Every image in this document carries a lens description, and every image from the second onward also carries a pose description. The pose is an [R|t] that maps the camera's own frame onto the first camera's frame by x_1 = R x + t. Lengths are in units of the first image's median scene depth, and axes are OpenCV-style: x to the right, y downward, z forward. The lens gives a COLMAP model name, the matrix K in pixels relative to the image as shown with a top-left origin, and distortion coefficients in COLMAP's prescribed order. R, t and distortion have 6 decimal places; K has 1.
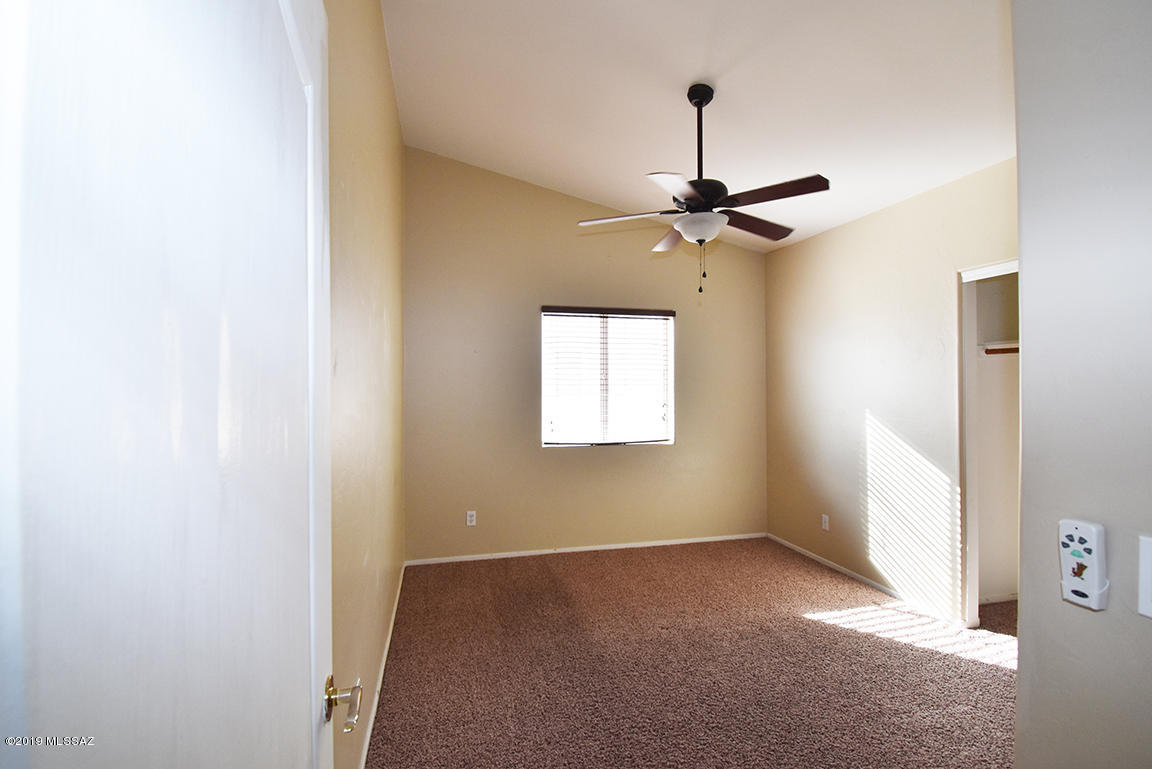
lens RADIAL K [[511.9, 0, 580.3], [0, 511.9, 379.2], [0, 0, 1]] dist [0.021024, -0.025005]
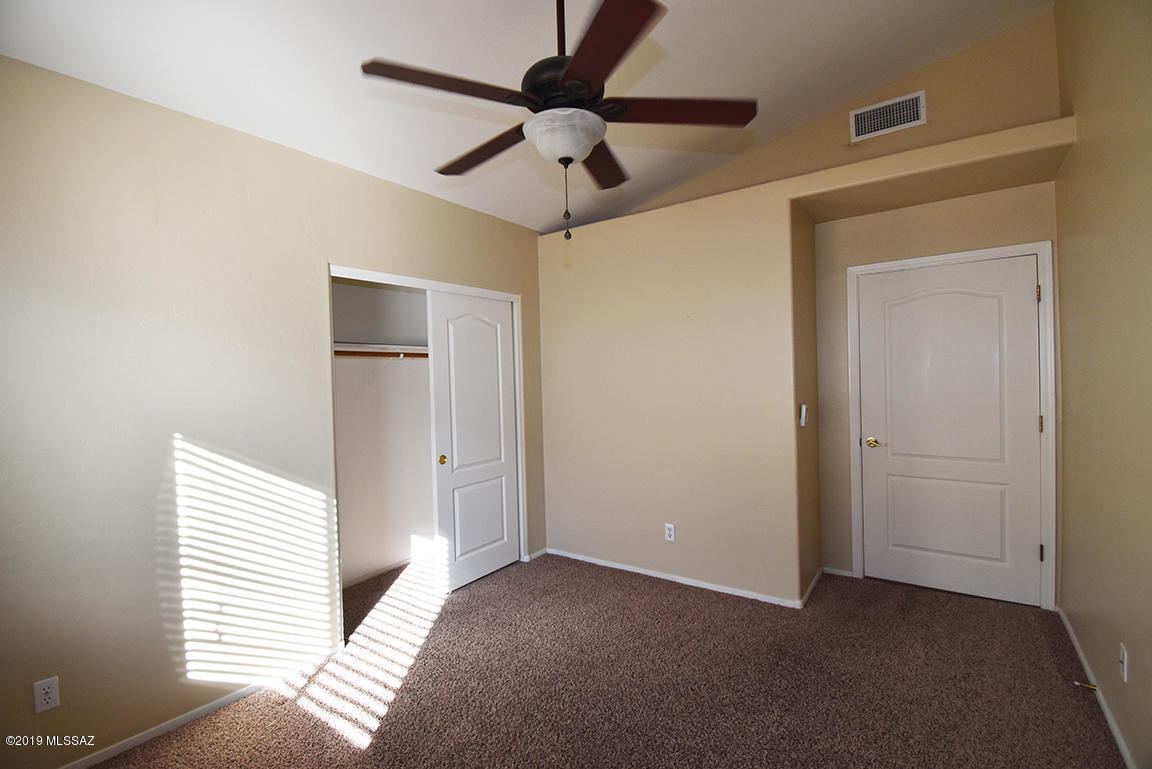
lens RADIAL K [[511.9, 0, 580.3], [0, 511.9, 379.2], [0, 0, 1]] dist [0.021024, -0.025005]
pose [[-0.646222, 0.013803, 0.763024, -0.210115], [0.019991, 0.999800, -0.001156, 0.005442], [-0.762887, 0.014506, -0.646369, 1.069924]]
